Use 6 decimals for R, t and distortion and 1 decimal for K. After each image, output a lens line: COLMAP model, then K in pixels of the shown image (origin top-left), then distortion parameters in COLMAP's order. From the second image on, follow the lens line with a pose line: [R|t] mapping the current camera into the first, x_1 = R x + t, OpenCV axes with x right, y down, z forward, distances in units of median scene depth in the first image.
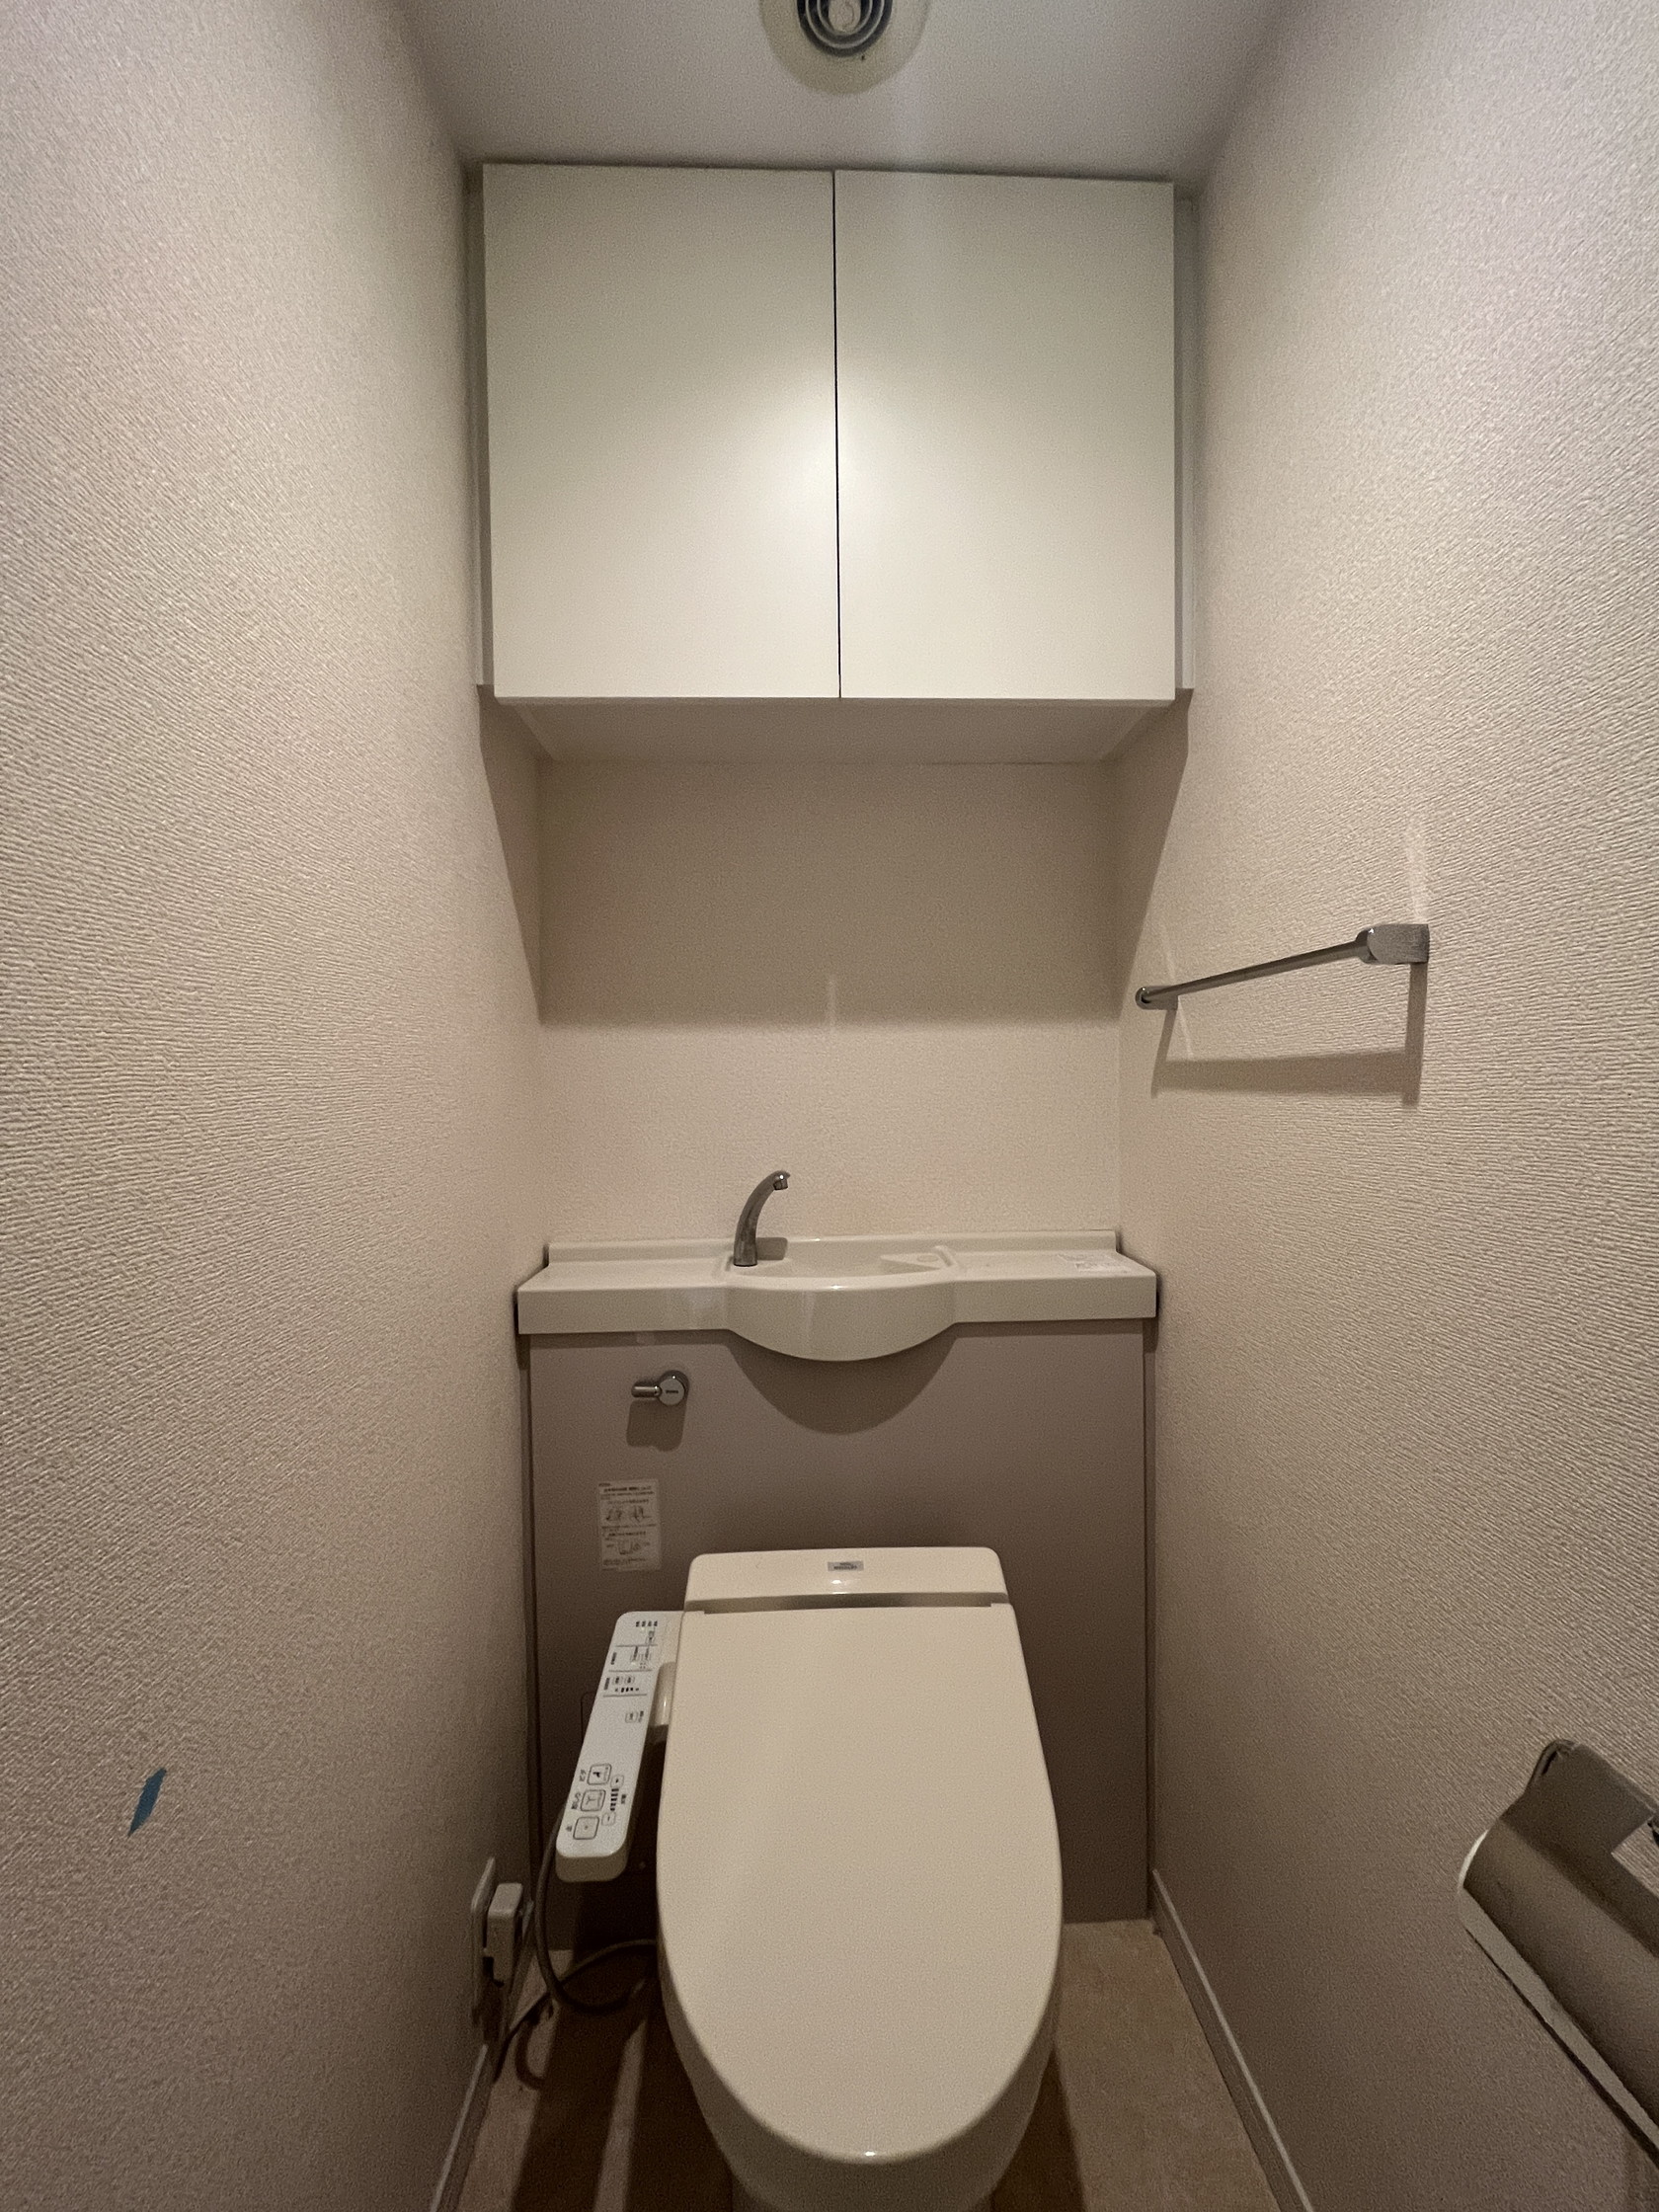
lens RADIAL K [[896.1, 0, 828.3], [0, 896.1, 1107.5], [0, 0, 1]] dist [-0.001199, -0.001095]
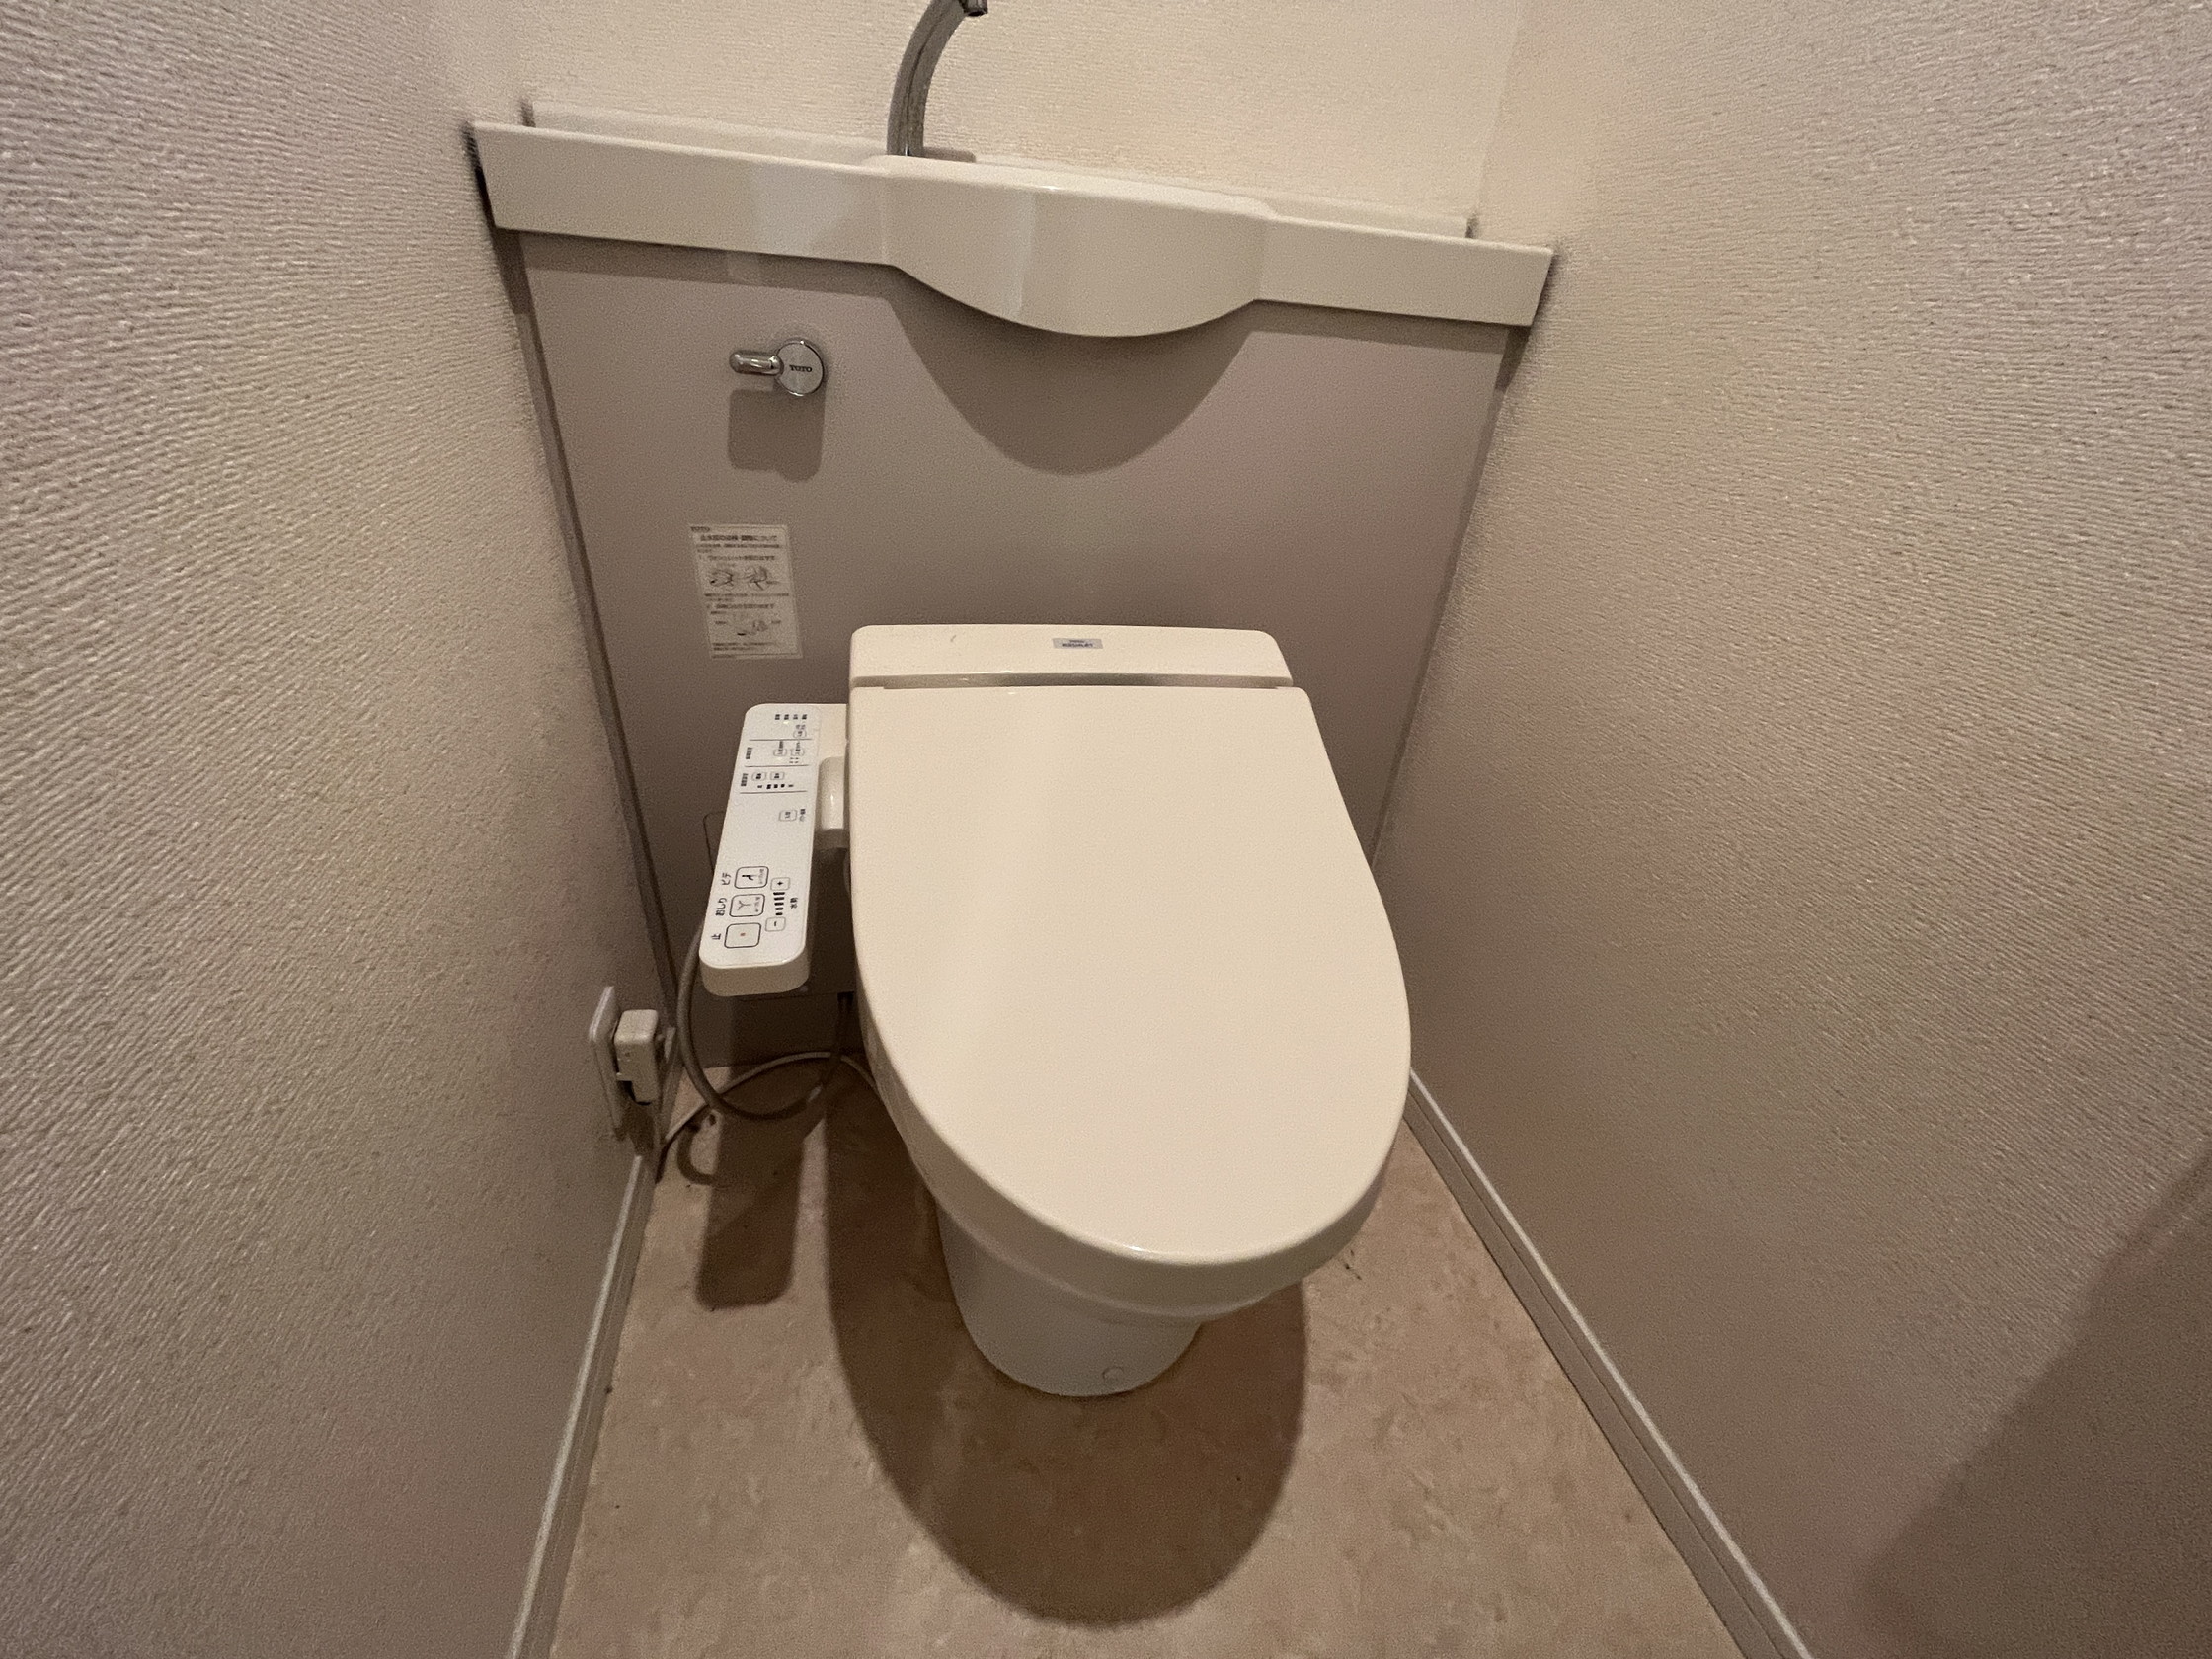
lens RADIAL K [[896.1, 0, 1103.4], [0, 896.1, 830.2], [0, 0, 1]] dist [-0.001199, -0.001095]
pose [[0.979257, -0.012097, 0.202259, -0.107564], [-0.090107, 0.868080, 0.488179, 0.292417], [-0.181483, -0.496277, 0.848983, 0.317578]]
